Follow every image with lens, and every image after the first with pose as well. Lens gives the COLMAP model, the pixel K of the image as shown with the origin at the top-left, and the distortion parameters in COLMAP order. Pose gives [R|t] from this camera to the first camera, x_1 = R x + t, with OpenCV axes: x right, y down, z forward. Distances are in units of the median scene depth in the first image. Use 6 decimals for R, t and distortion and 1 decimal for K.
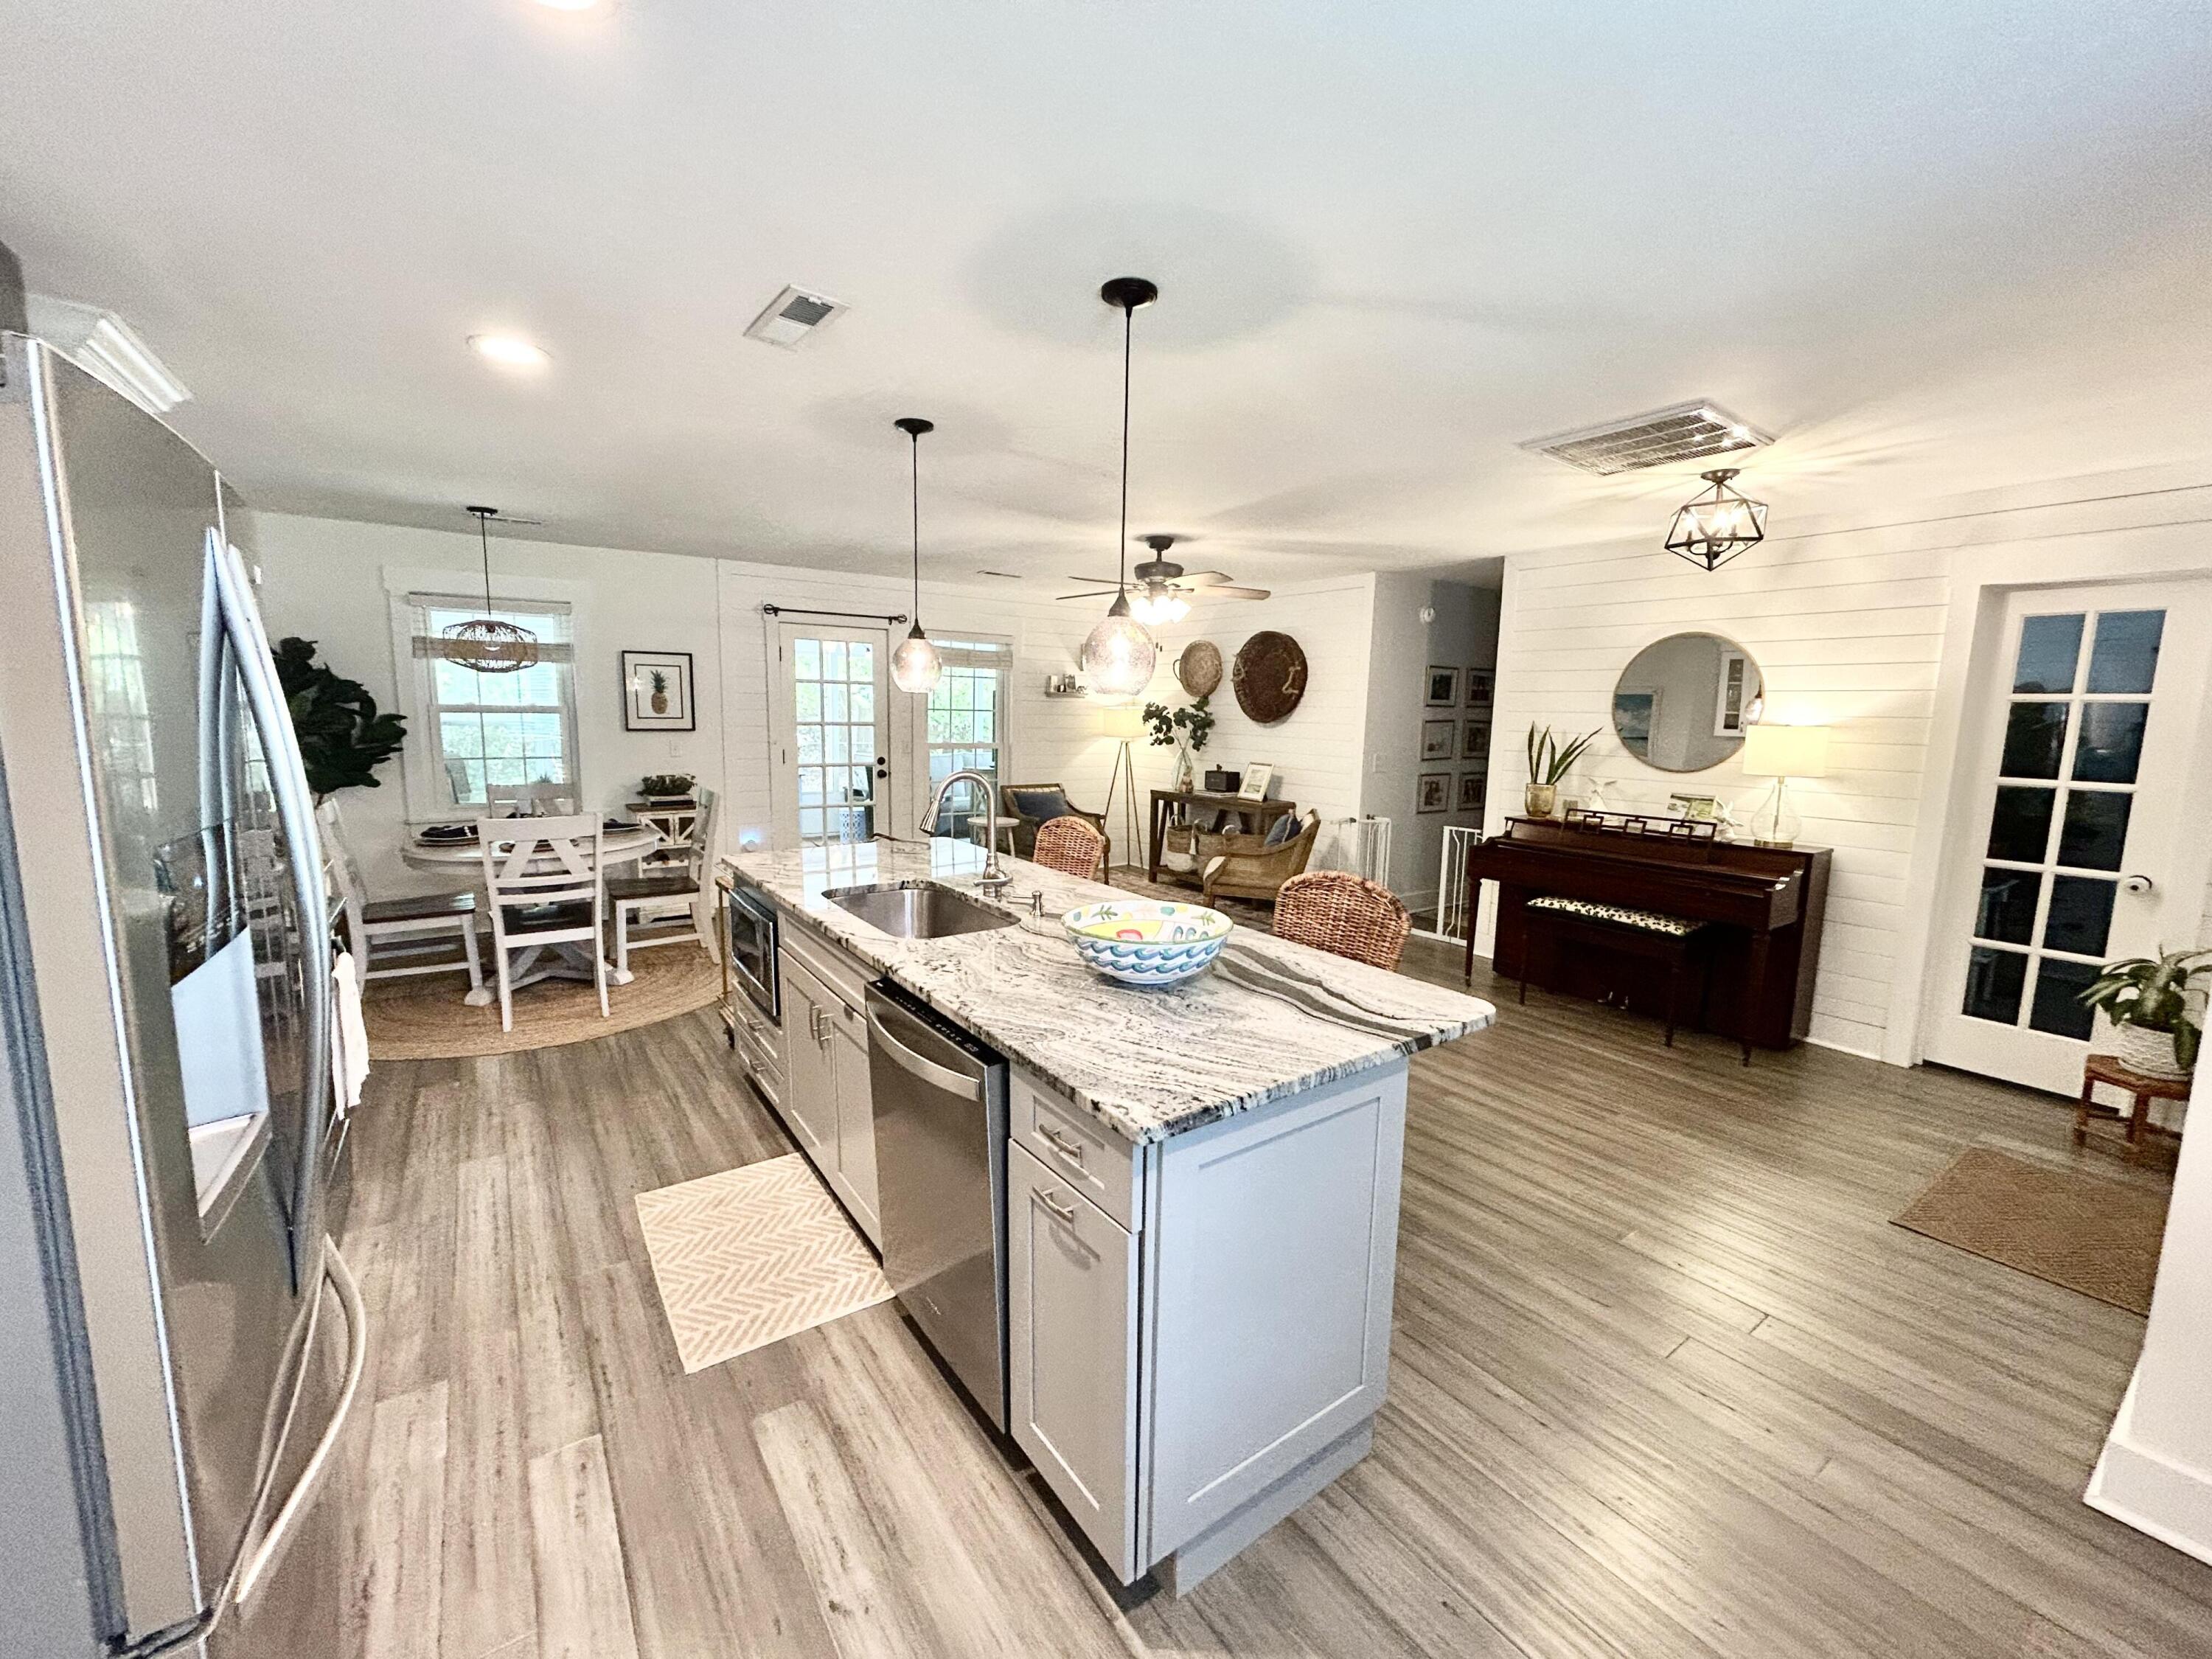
lens RADIAL K [[894.9, 0, 1106.0], [0, 894.9, 829.5], [0, 0, 1]] dist [0.002996, 0.000183]
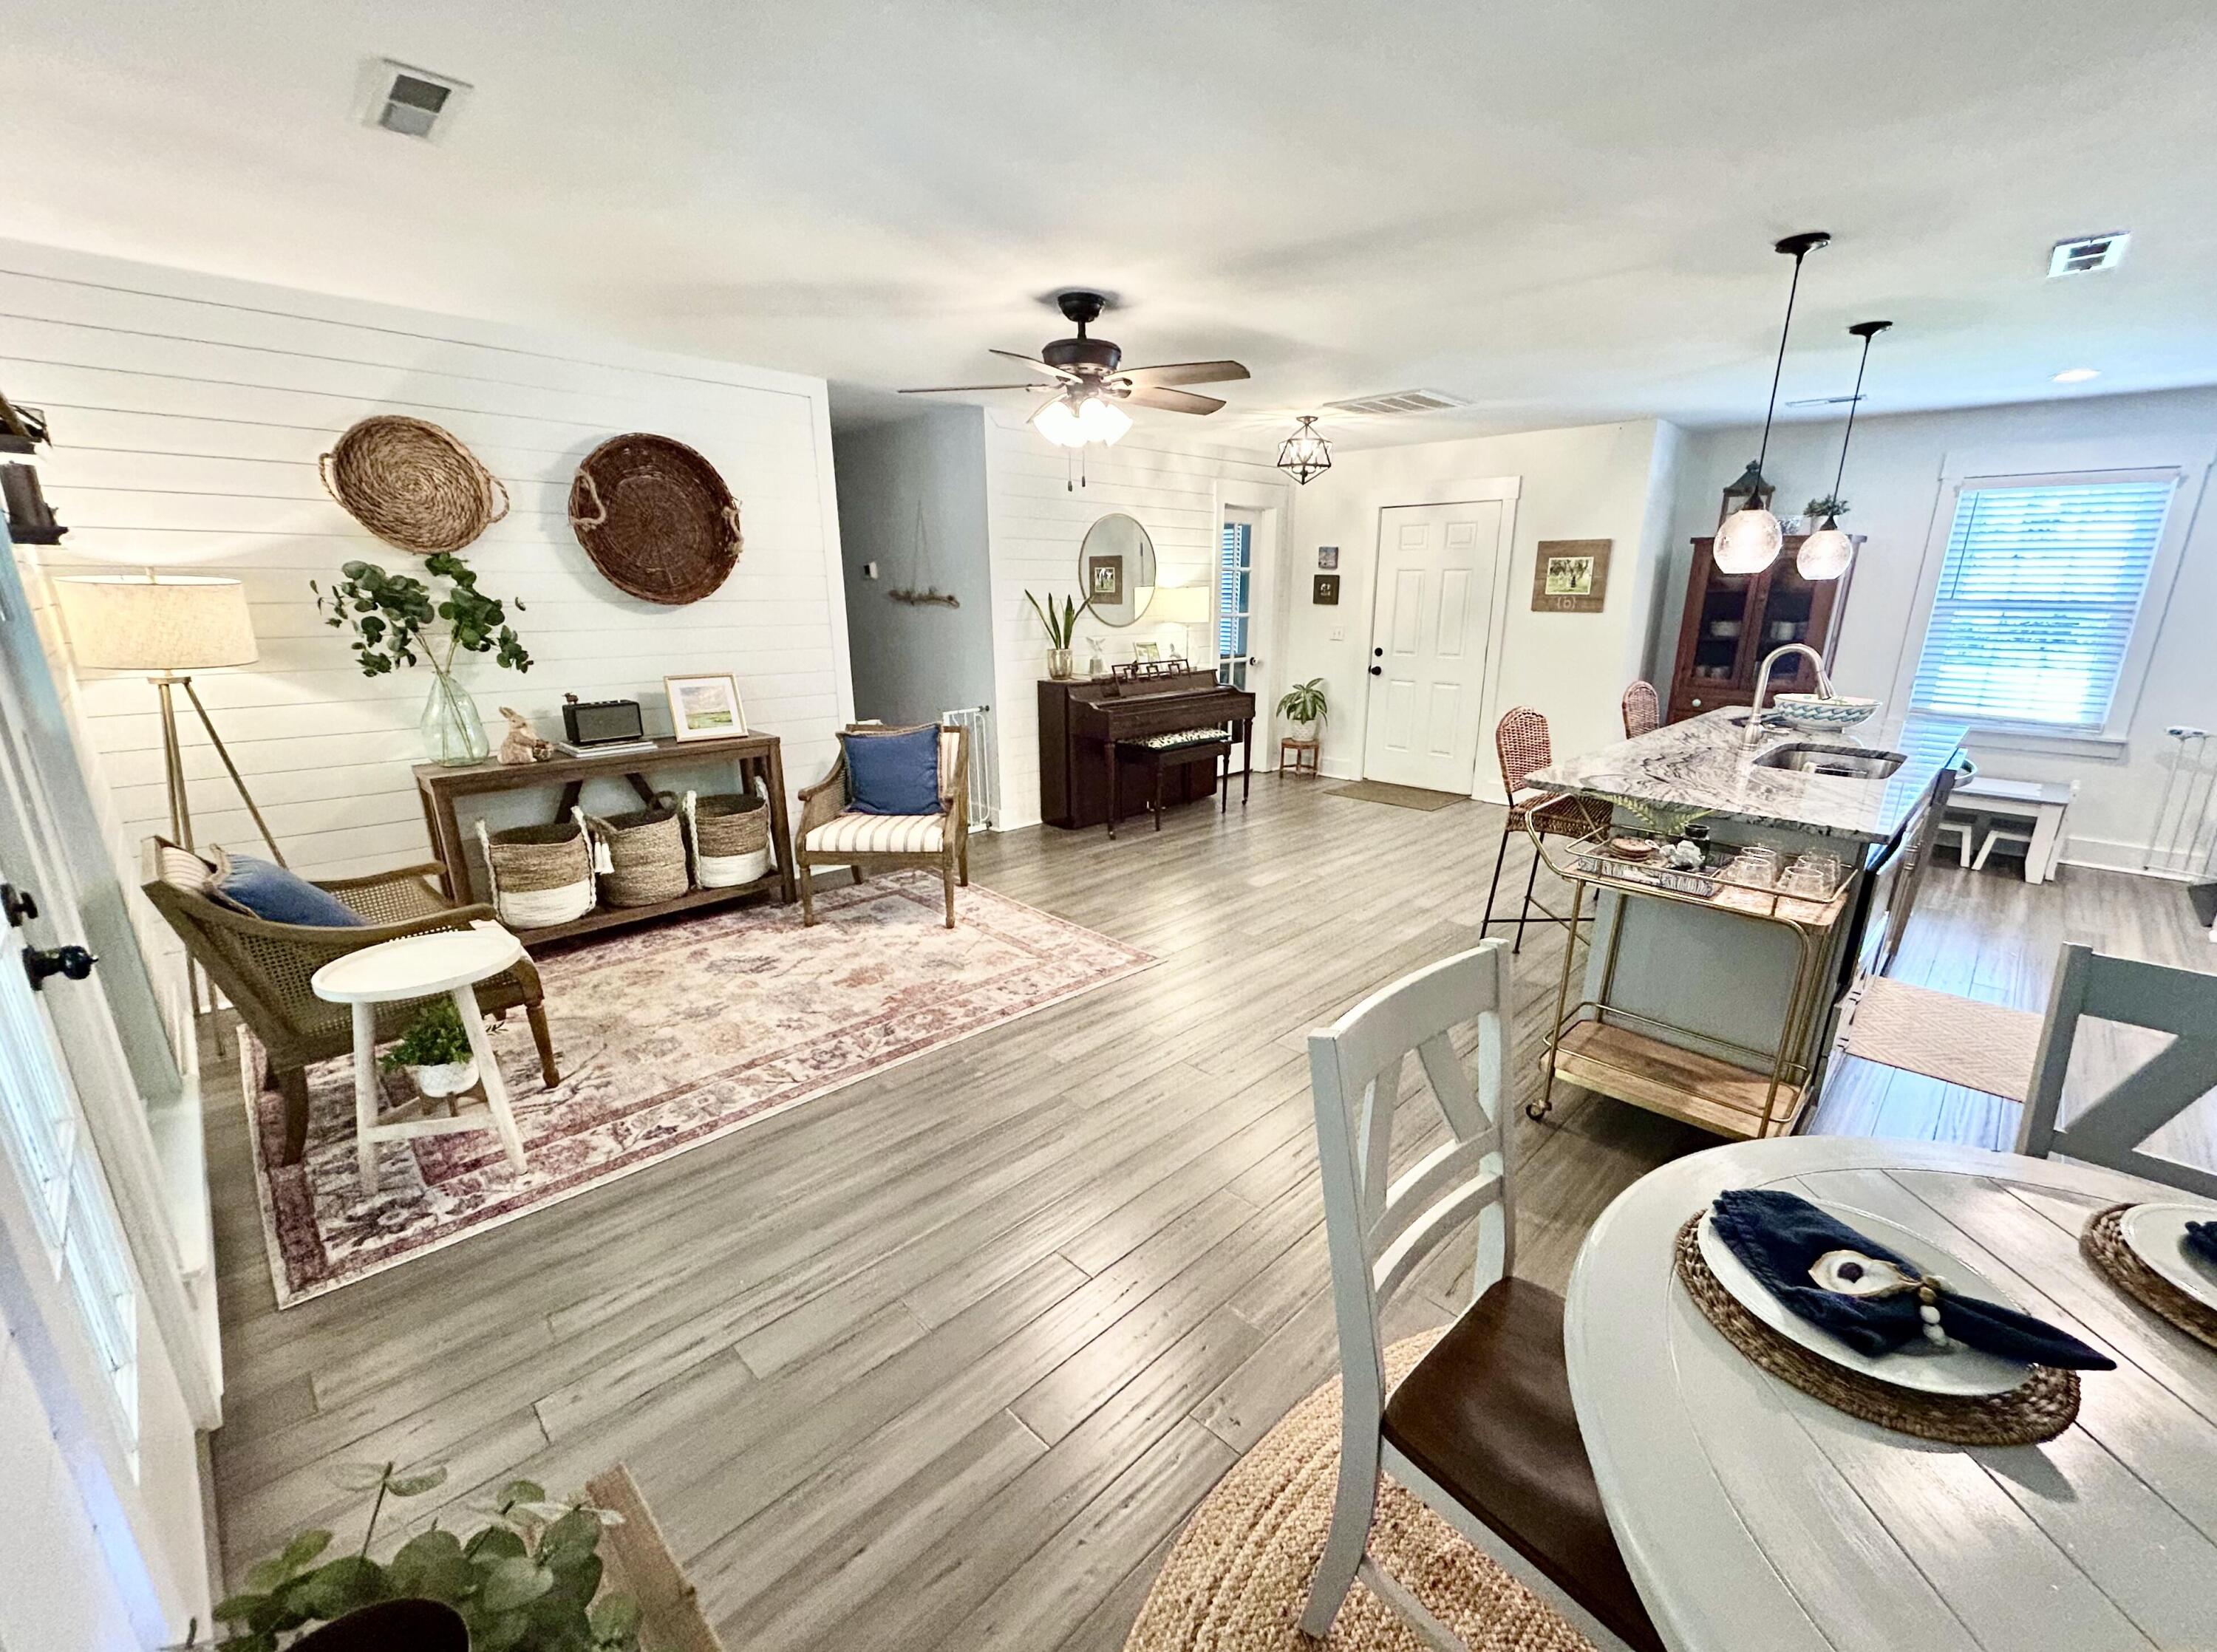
lens RADIAL K [[917.9, 0, 1144.4], [0, 917.9, 852.9], [0, 0, 1]] dist [0.000773, 0.000063]
pose [[-0.184689, -0.294713, 0.937568, -0.565691], [0.125489, 0.939099, 0.319914, -0.141670], [-0.974753, 0.176739, -0.136458, 0.965527]]
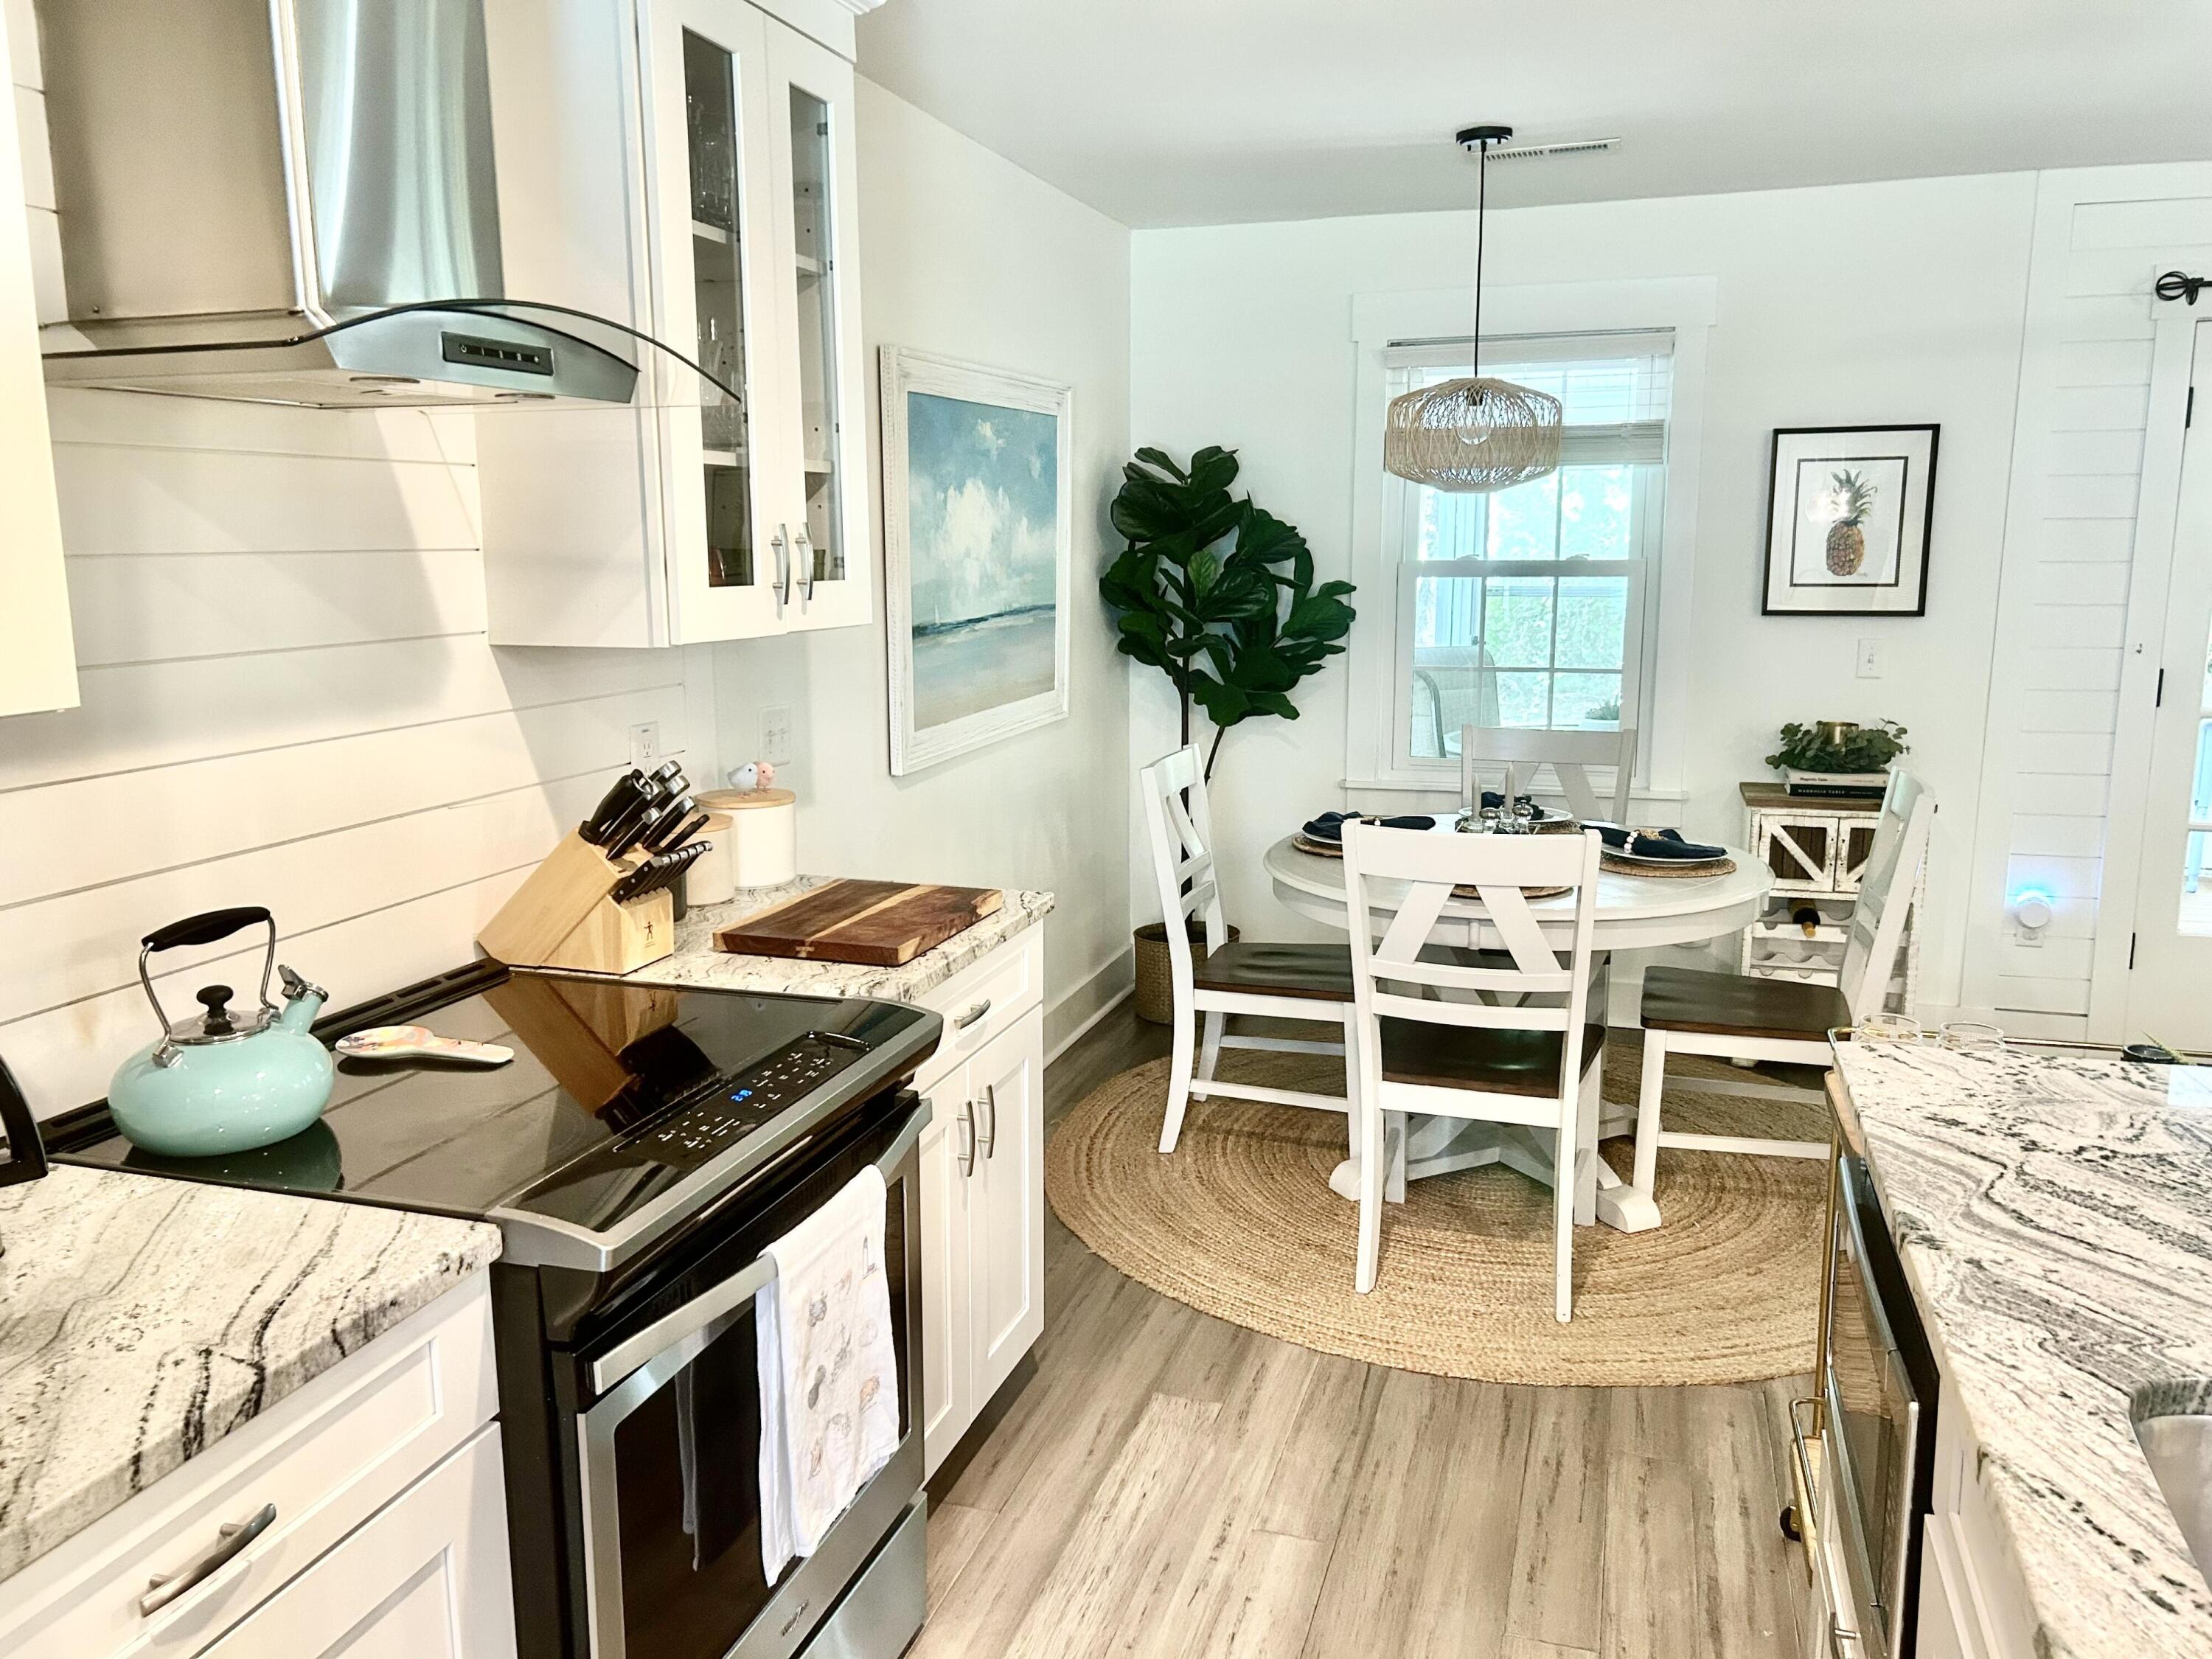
lens RADIAL K [[1666.7, 0, 1106.0], [0, 1666.7, 829.5], [0, 0, 1]] dist [0.062760, -0.069297]
pose [[0.603189, 0.115788, -0.789149, -0.072667], [-0.092634, 0.992881, 0.074876, -0.039370], [0.792200, 0.027937, 0.609621, 0.258222]]
